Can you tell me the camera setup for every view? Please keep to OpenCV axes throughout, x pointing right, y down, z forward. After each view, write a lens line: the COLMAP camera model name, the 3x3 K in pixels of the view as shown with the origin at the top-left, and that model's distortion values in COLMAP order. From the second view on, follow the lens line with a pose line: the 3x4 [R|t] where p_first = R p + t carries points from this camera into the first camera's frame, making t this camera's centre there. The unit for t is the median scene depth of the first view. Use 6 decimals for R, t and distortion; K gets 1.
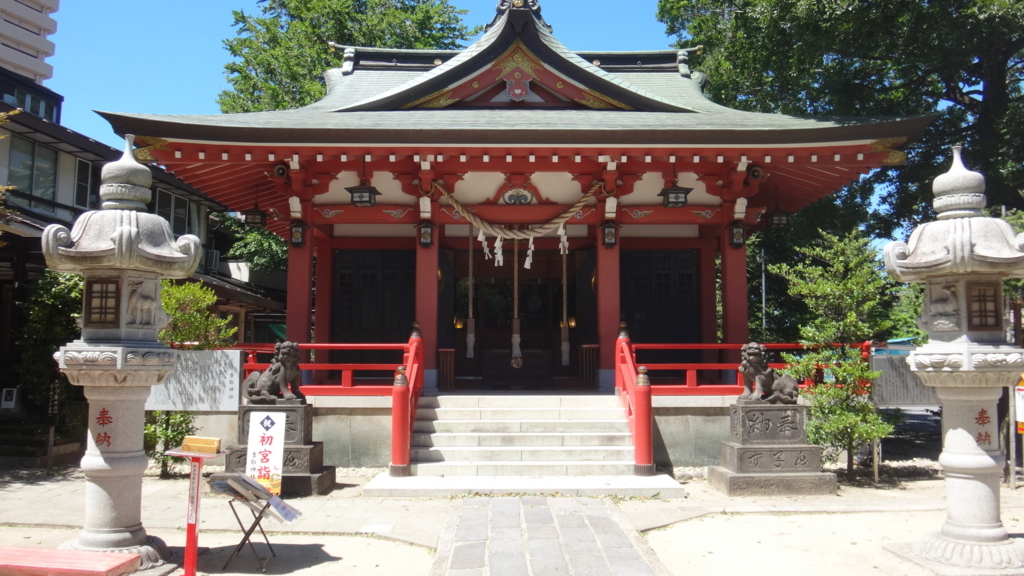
lens RADIAL K [[804.5, 0, 507.3], [0, 804.5, 285.6], [0, 0, 1]] dist [-0.071425, -0.001829]
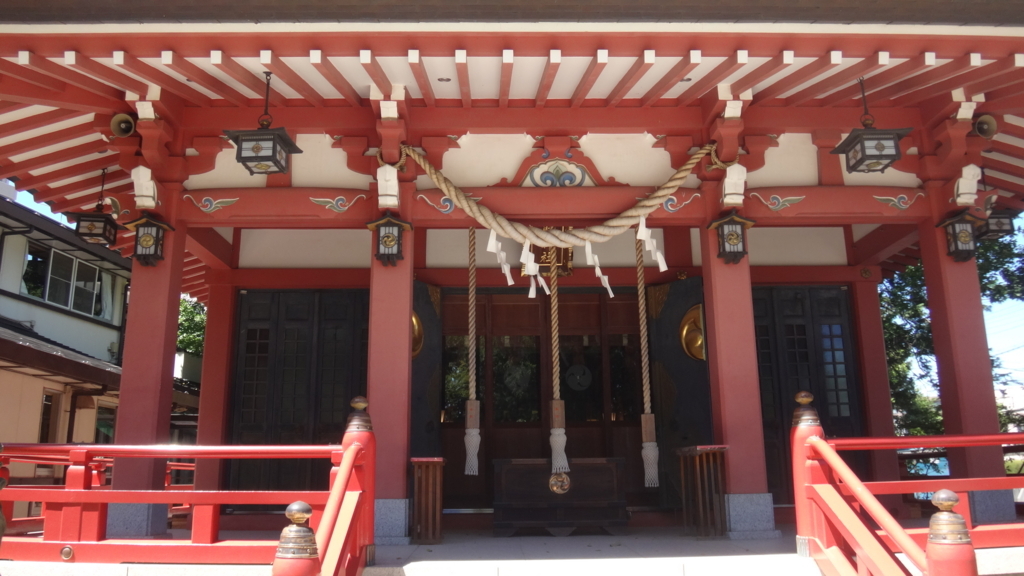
lens RADIAL K [[804.5, 0, 507.3], [0, 804.5, 285.6], [0, 0, 1]] dist [-0.071425, -0.001829]
pose [[0.999831, -0.008005, 0.016568, -0.031679], [0.010240, 0.990166, -0.139525, 0.041334], [-0.015288, 0.139671, 0.990080, 0.472015]]
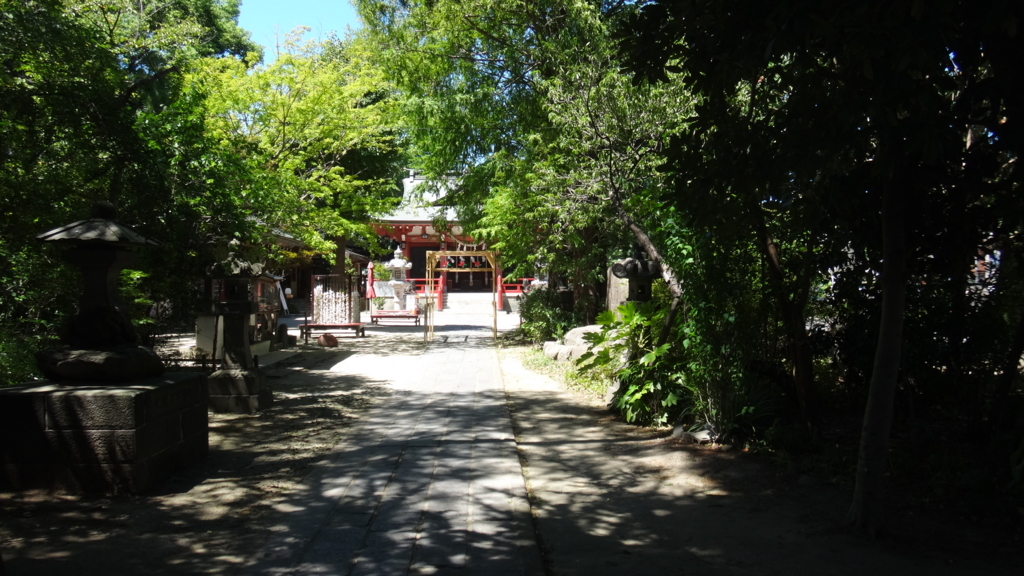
lens RADIAL K [[804.5, 0, 507.3], [0, 804.5, 285.6], [0, 0, 1]] dist [-0.071425, -0.001829]
pose [[0.999788, -0.004604, 0.020056, 0.093803], [0.002658, 0.995382, 0.095959, -0.212503], [-0.020405, -0.095885, 0.995183, -2.269308]]
